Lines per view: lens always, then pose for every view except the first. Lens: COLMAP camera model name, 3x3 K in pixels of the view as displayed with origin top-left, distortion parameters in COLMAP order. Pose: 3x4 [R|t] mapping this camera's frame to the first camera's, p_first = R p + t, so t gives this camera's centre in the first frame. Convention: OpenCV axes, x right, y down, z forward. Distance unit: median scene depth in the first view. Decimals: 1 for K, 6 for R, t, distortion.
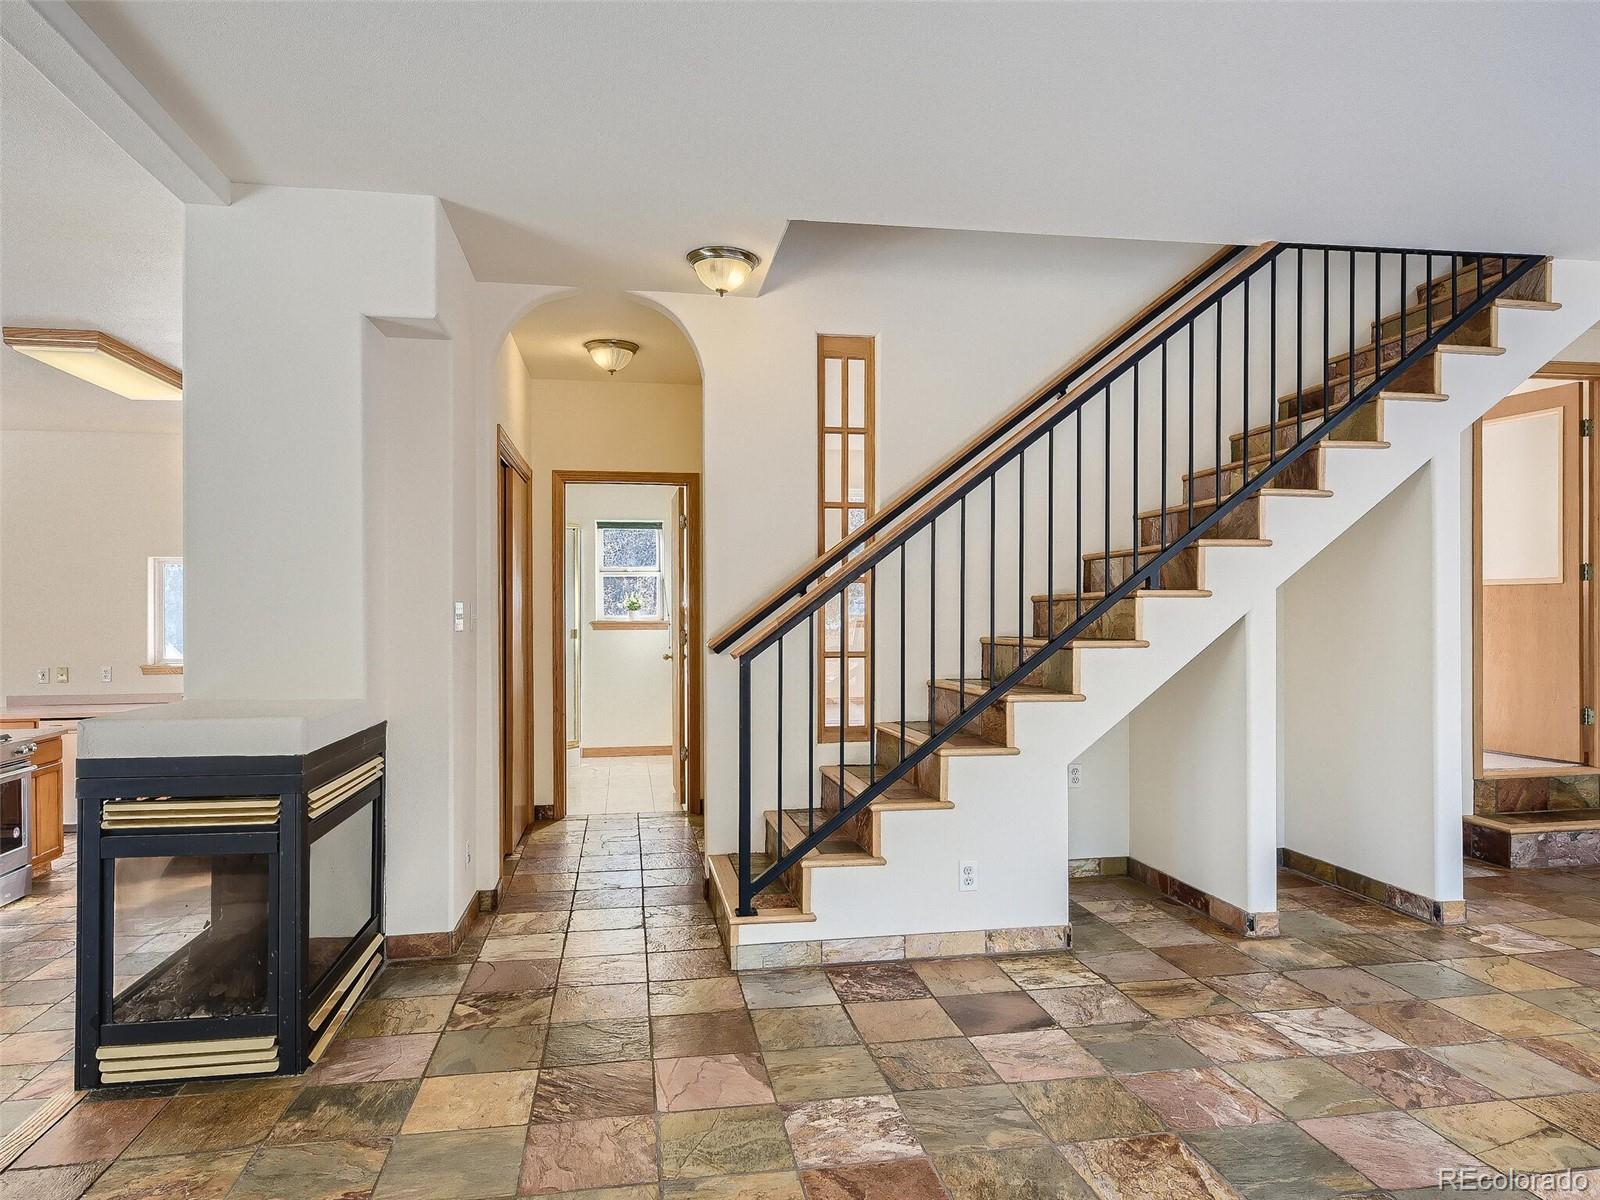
lens RADIAL K [[985.8, 0, 795.4], [0, 985.8, 612.4], [0, 0, 1]] dist [0.003259, 0.001769]
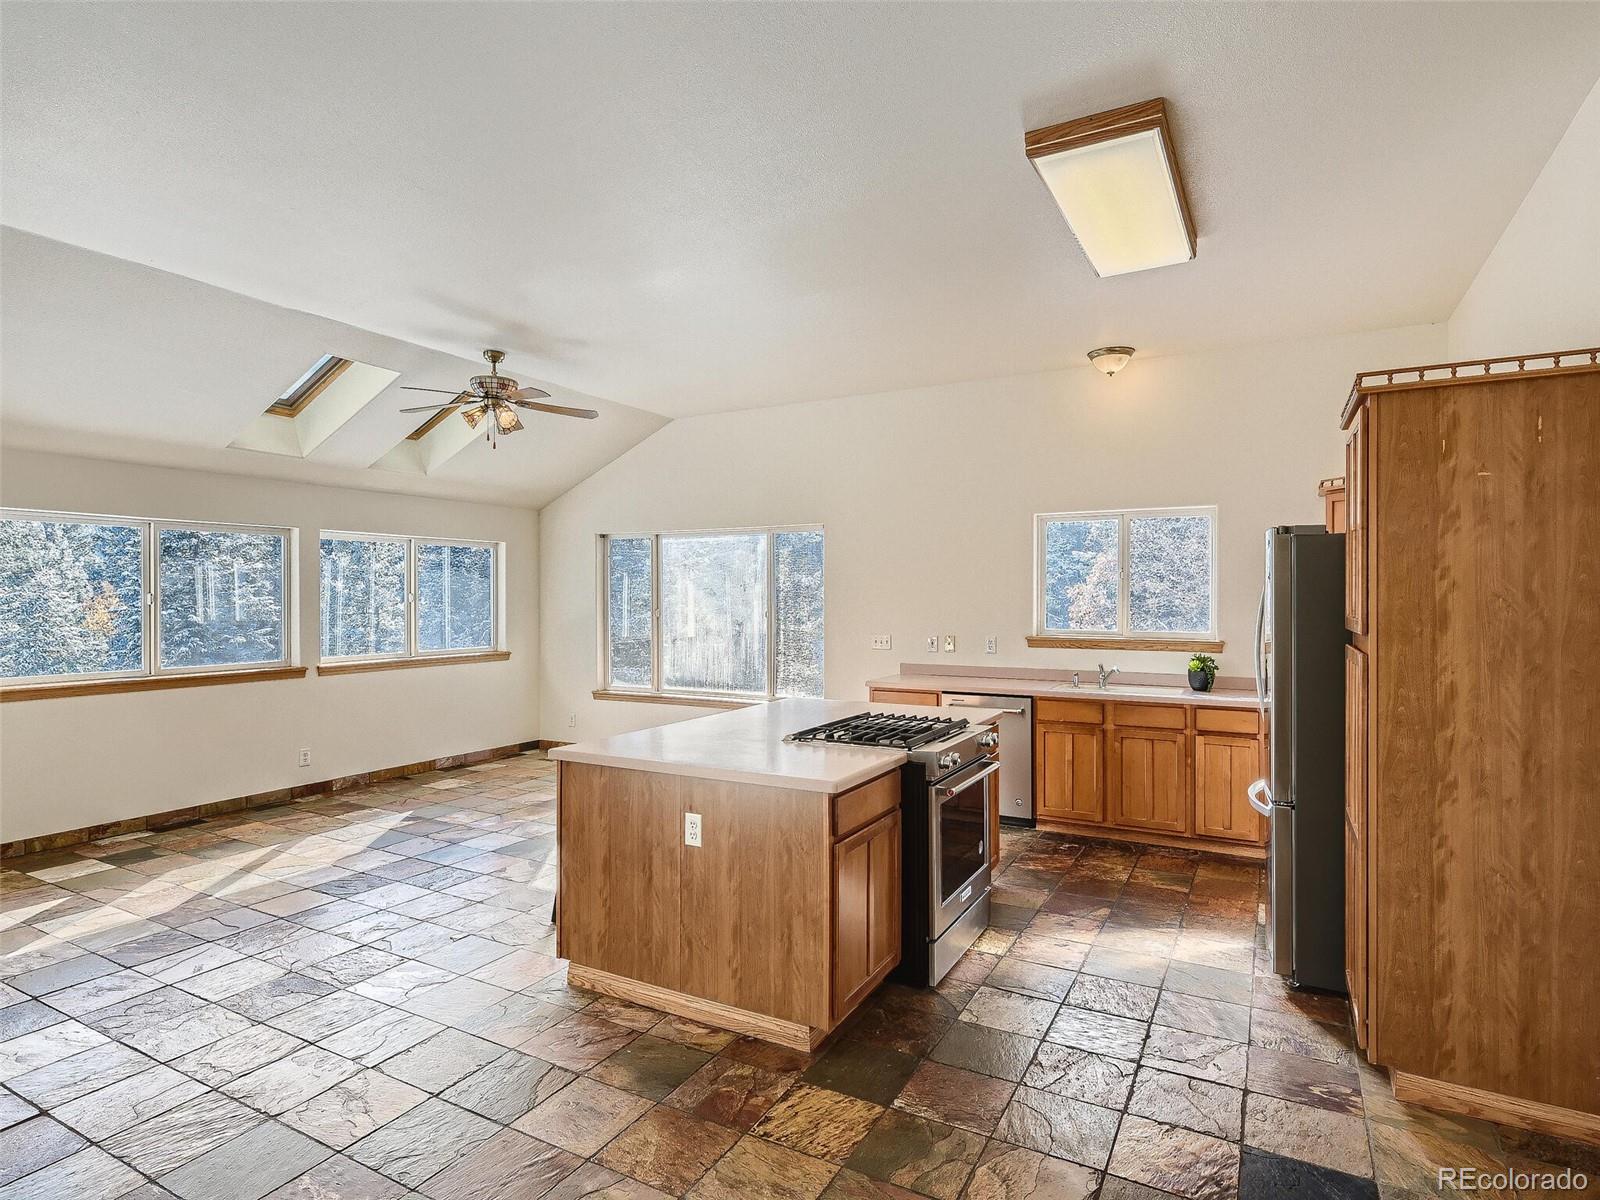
lens RADIAL K [[876.2, 0, 800.2], [0, 876.2, 598.2], [0, 0, 1]] dist [0.009409, -0.003169]
pose [[0.779633, 0.006498, -0.626203, -0.836287], [-0.004079, 0.999978, 0.005298, 0.042269], [0.626223, -0.001576, 0.779642, 0.669739]]
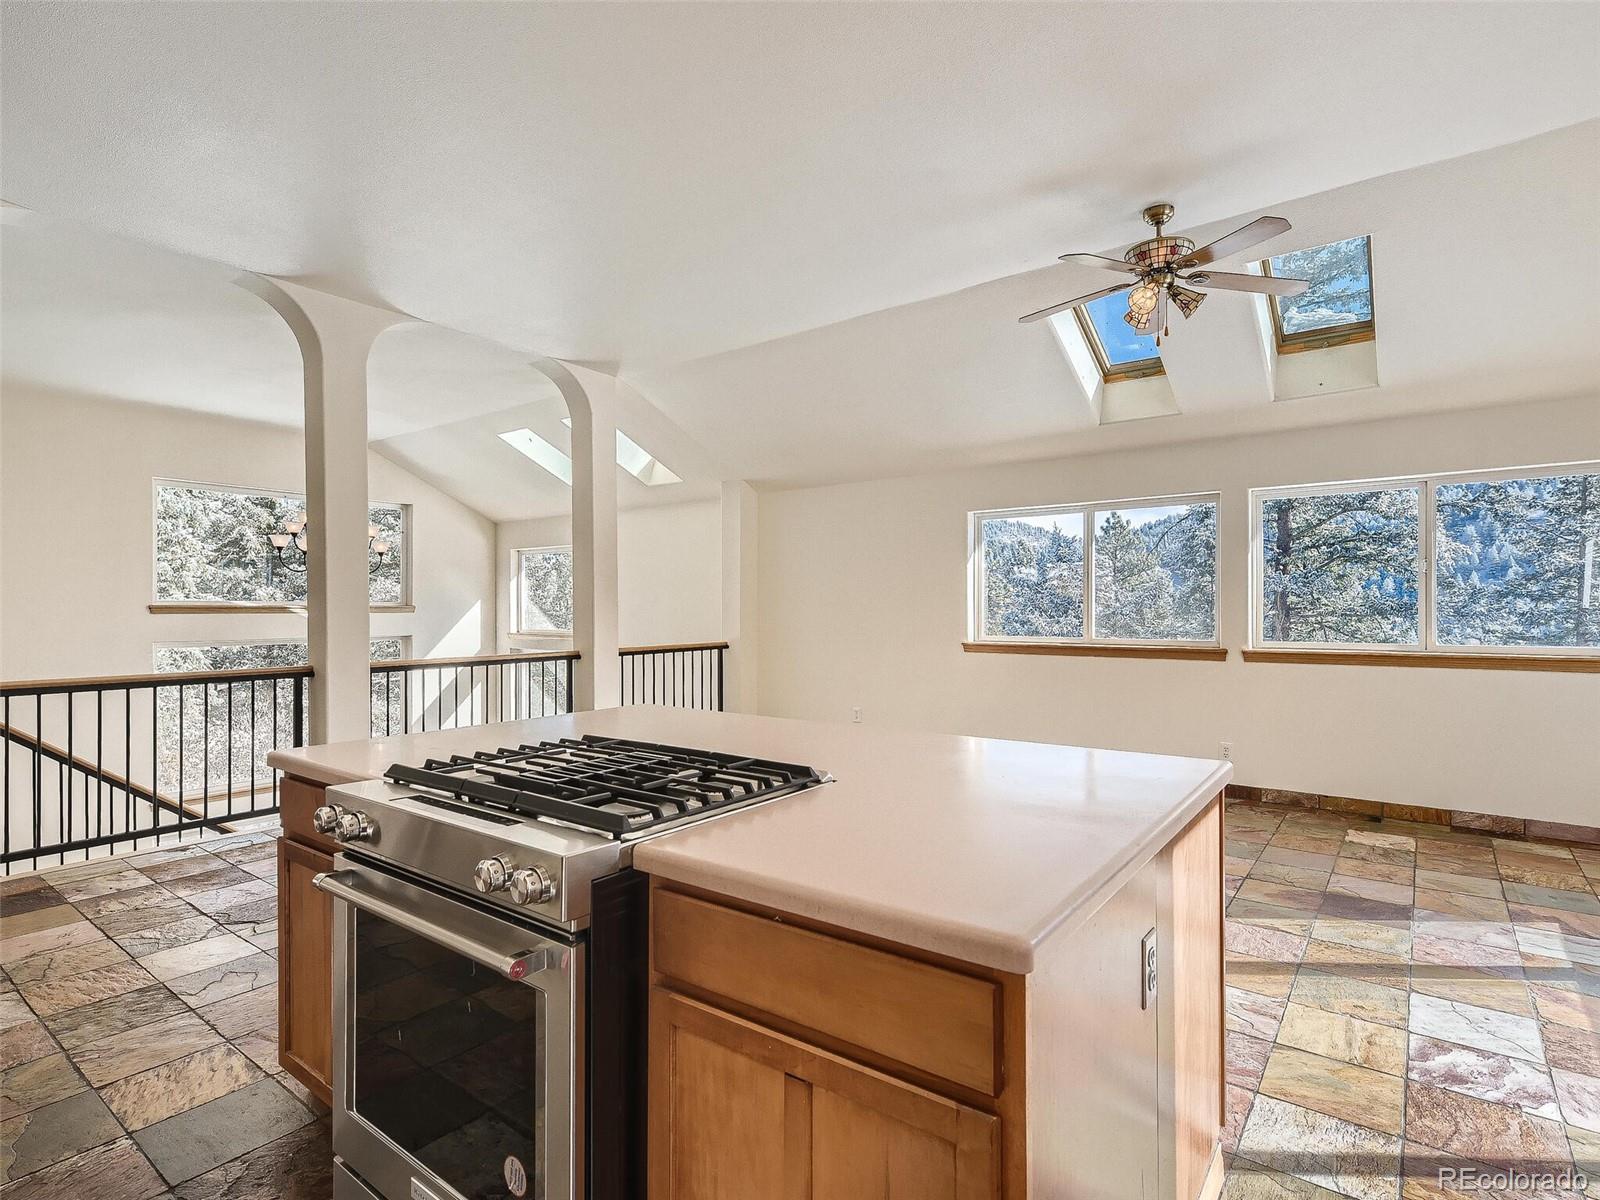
lens RADIAL K [[821.4, 0, 798.8], [0, 821.4, 601.6], [0, 0, 1]] dist [0.006314, 0.000305]
pose [[-0.730790, 0.001705, -0.682600, -1.245421], [0.005907, 0.999975, -0.003827, 0.123625], [0.682577, -0.006829, -0.730782, 2.177714]]
